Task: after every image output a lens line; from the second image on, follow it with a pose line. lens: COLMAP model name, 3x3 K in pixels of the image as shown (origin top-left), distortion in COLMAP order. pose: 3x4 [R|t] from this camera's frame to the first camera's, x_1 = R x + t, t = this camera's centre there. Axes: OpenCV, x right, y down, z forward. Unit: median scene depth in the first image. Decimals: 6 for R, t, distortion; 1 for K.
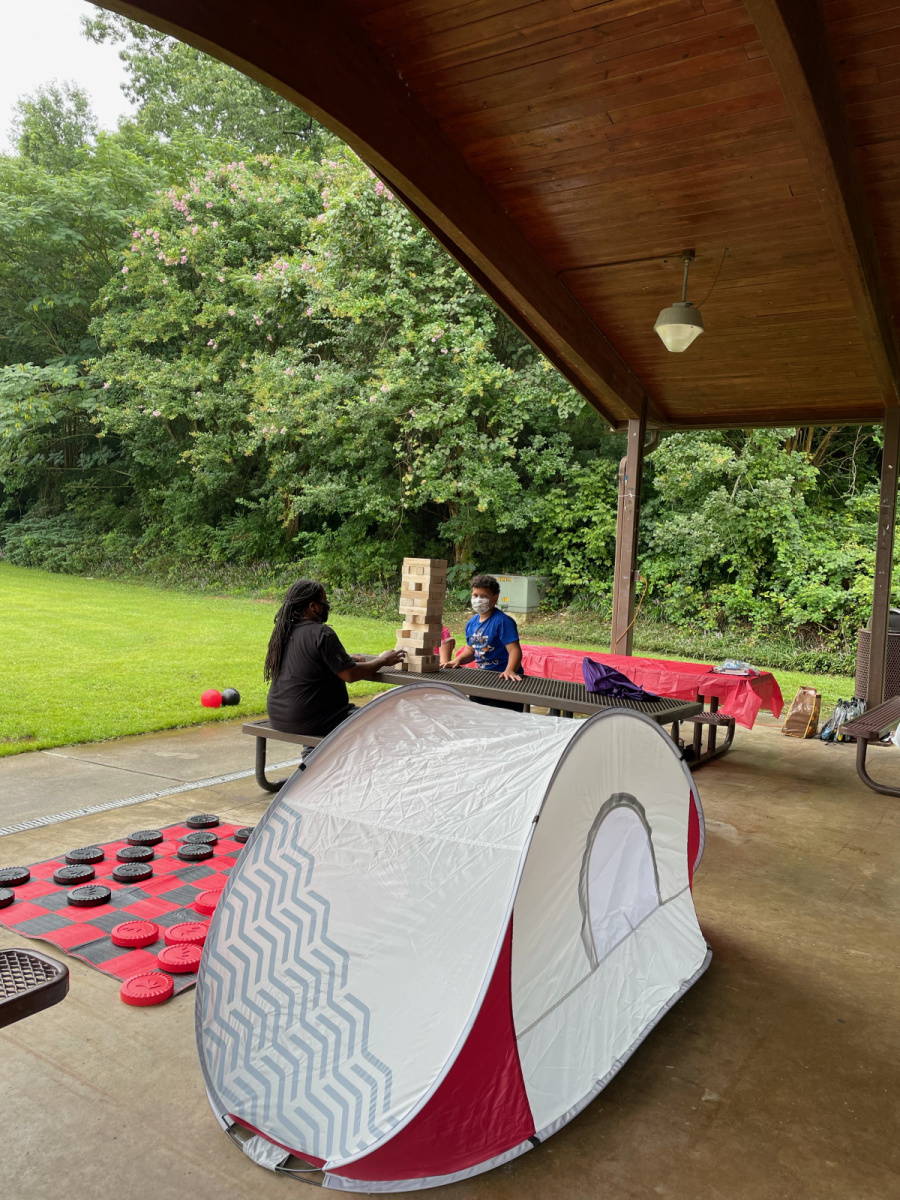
lens RADIAL K [[904.4, 0, 442.4], [0, 904.4, 592.6], [0, 0, 1]] dist [0.105705, -0.130913]
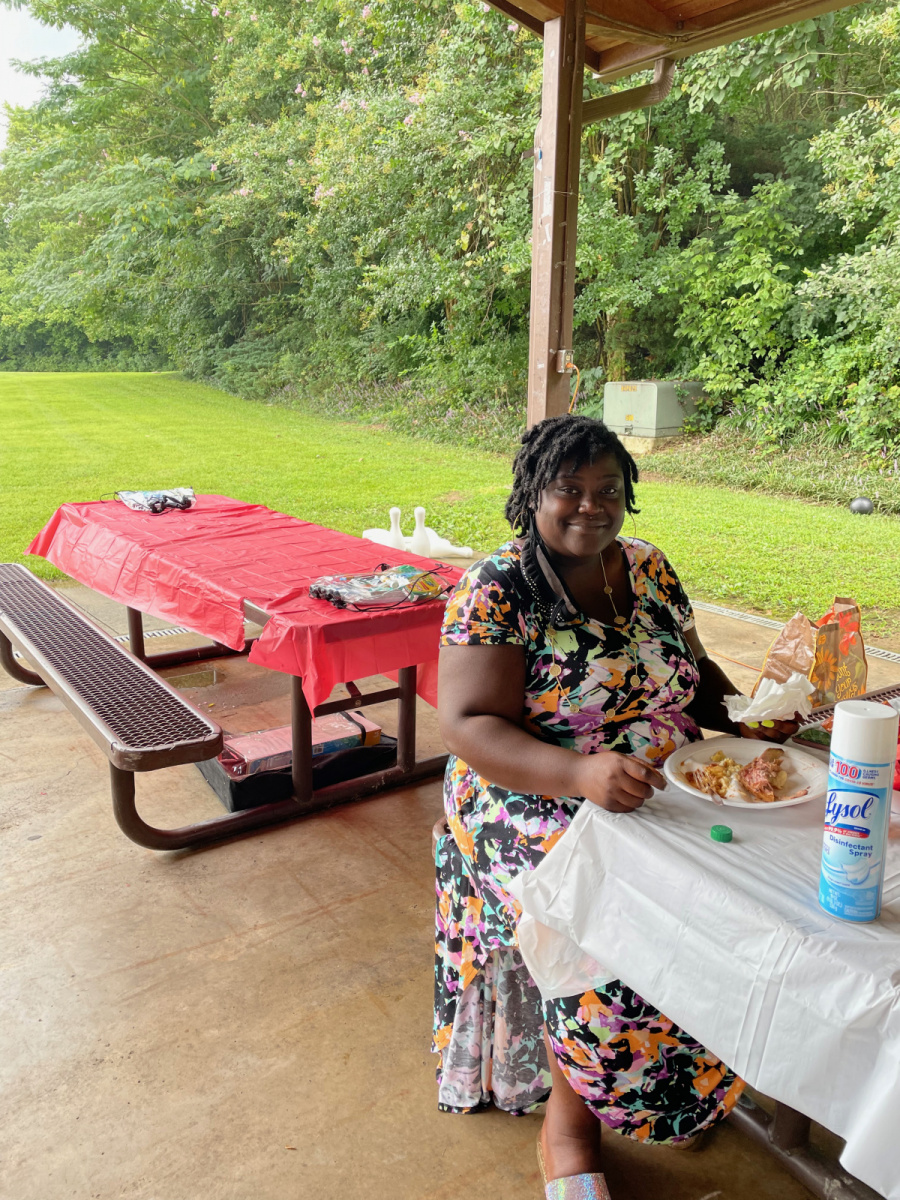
lens RADIAL K [[911.5, 0, 449.5], [0, 911.5, 591.6], [0, 0, 1]] dist [0.099851, -0.137636]
pose [[0.930033, 0.048485, -0.364263, 0.201999], [0.019340, 0.983426, 0.180276, 0.009271], [0.366966, -0.174708, 0.913681, 0.281380]]
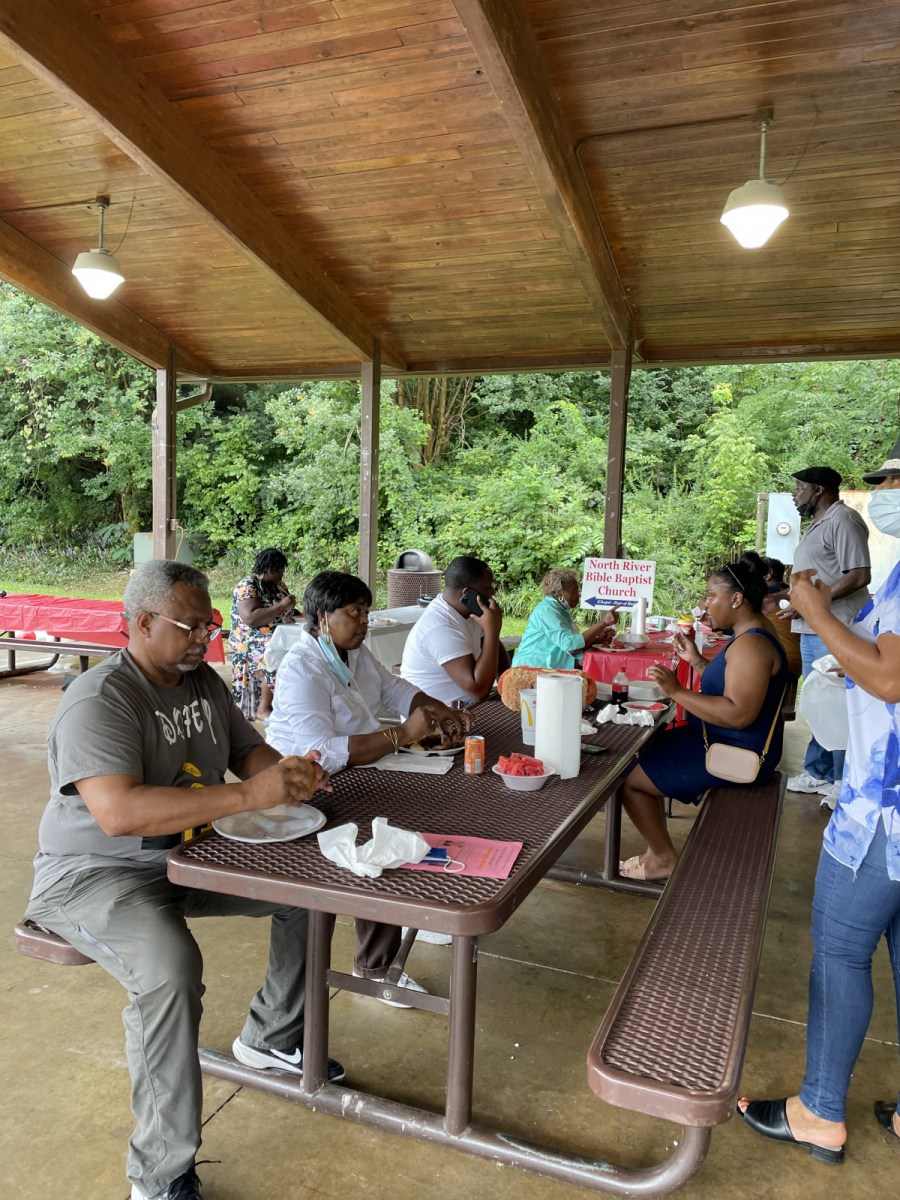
lens RADIAL K [[908.3, 0, 443.6], [0, 908.3, 587.7], [0, 0, 1]] dist [0.101713, -0.128463]
pose [[0.979801, -0.034884, 0.196907, 0.177301], [0.029004, 0.999045, 0.032668, 0.016655], [-0.197859, -0.026297, 0.979878, -0.035441]]
